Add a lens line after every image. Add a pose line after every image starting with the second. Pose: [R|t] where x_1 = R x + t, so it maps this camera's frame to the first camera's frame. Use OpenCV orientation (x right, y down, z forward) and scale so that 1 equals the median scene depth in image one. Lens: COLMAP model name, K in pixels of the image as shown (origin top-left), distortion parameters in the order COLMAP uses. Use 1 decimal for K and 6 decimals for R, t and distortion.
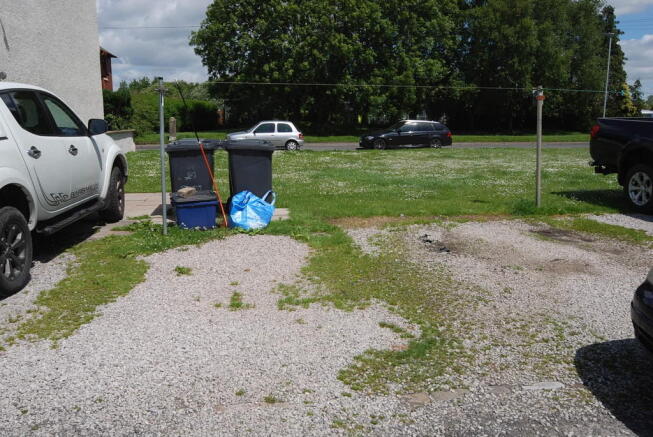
lens RADIAL K [[560.9, 0, 320.2], [0, 560.9, 216.8], [0, 0, 1]] dist [0.003486, 0.007814]
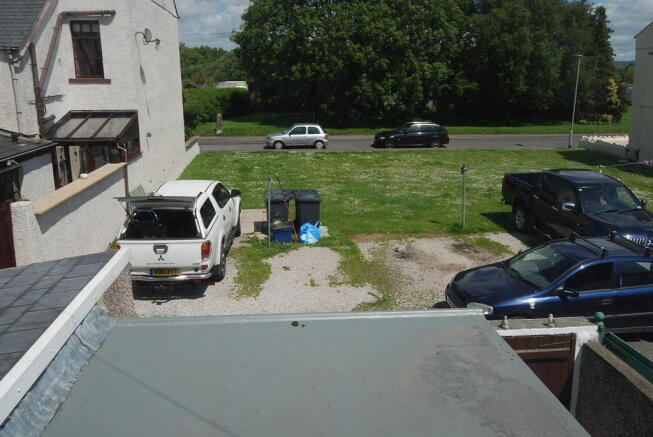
lens RADIAL K [[560.9, 0, 329.9], [0, 560.9, 220.3], [0, 0, 1]] dist [0.003486, 0.007814]
pose [[0.999808, 0.012446, -0.015142, -0.021342], [-0.011215, 0.996826, 0.078823, -0.195438], [0.016075, -0.078638, 0.996774, -0.884523]]
